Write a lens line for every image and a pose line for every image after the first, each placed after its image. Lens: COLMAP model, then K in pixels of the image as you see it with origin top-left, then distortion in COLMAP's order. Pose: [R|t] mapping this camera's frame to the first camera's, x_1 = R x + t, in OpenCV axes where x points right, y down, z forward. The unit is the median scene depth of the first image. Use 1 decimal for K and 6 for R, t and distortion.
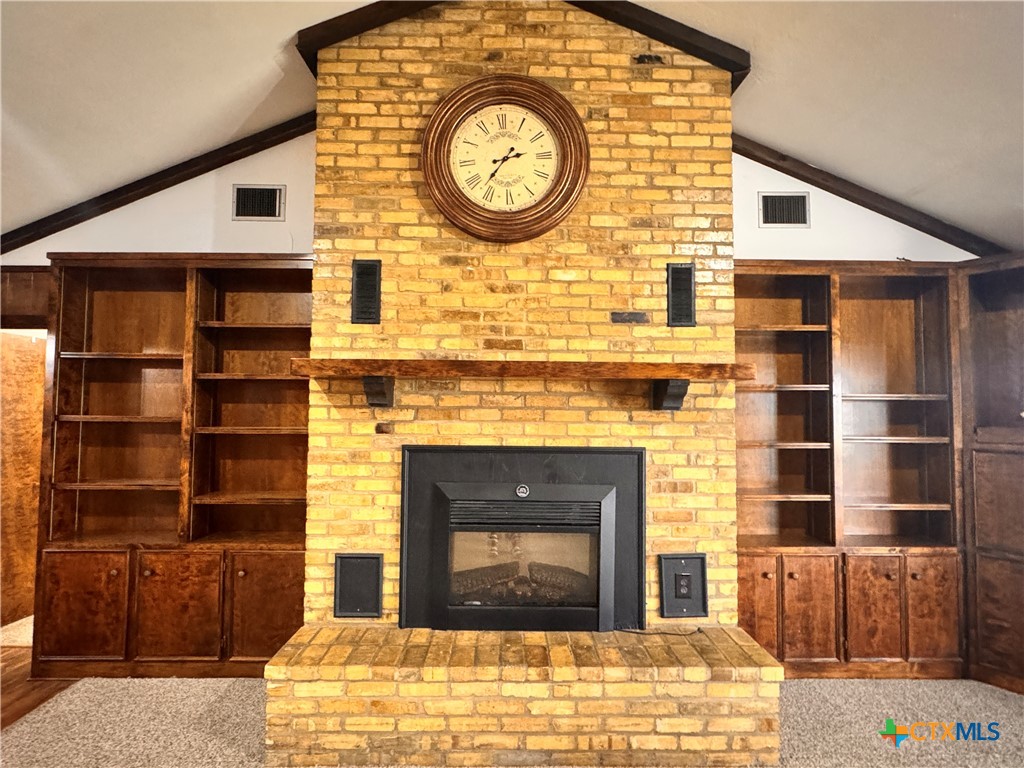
lens RADIAL K [[538.6, 0, 512.0], [0, 538.6, 386.8], [0, 0, 1]] dist [-0.000855, 0.000996]
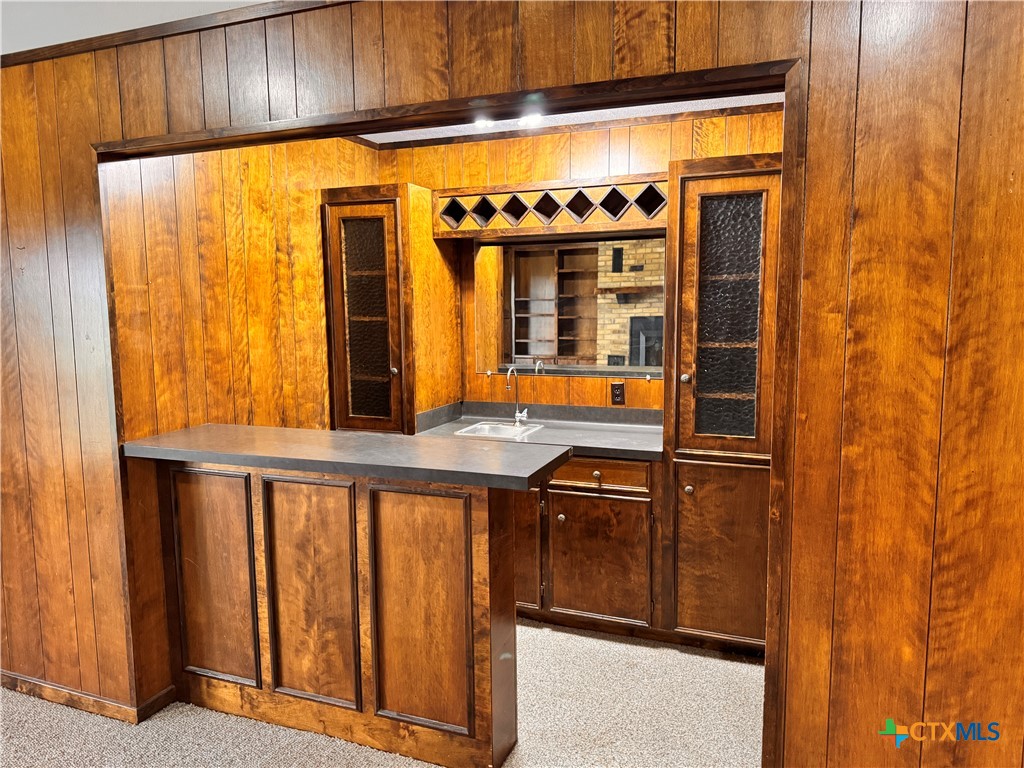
lens RADIAL K [[717.7, 0, 509.3], [0, 717.7, 385.7], [0, 0, 1]] dist [0.114245, -0.150919]
pose [[0.921655, 0.028219, -0.386982, 0.644920], [0.033578, 0.987809, 0.152004, -0.124317], [0.386554, -0.153089, 0.909472, -2.592450]]
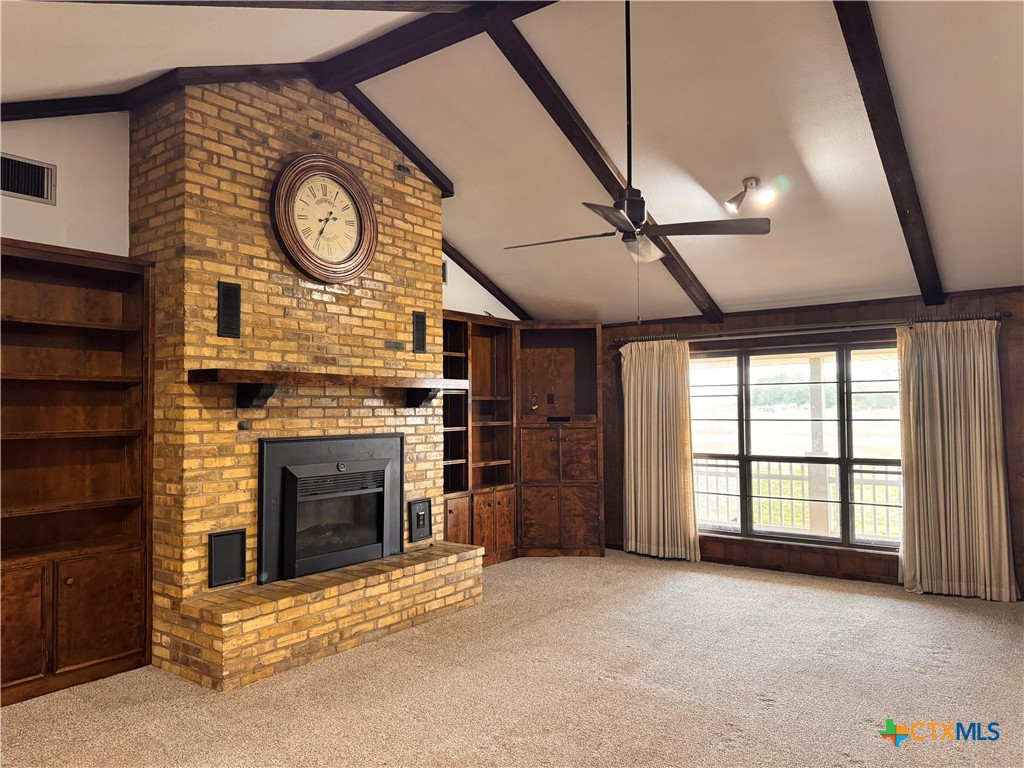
lens RADIAL K [[717.7, 0, 509.3], [0, 717.7, 385.7], [0, 0, 1]] dist [0.114245, -0.150919]
pose [[0.612842, 0.012878, 0.790101, -1.148737], [-0.024367, 0.999700, 0.002605, -0.030523], [-0.789830, -0.020849, 0.612971, -0.461912]]
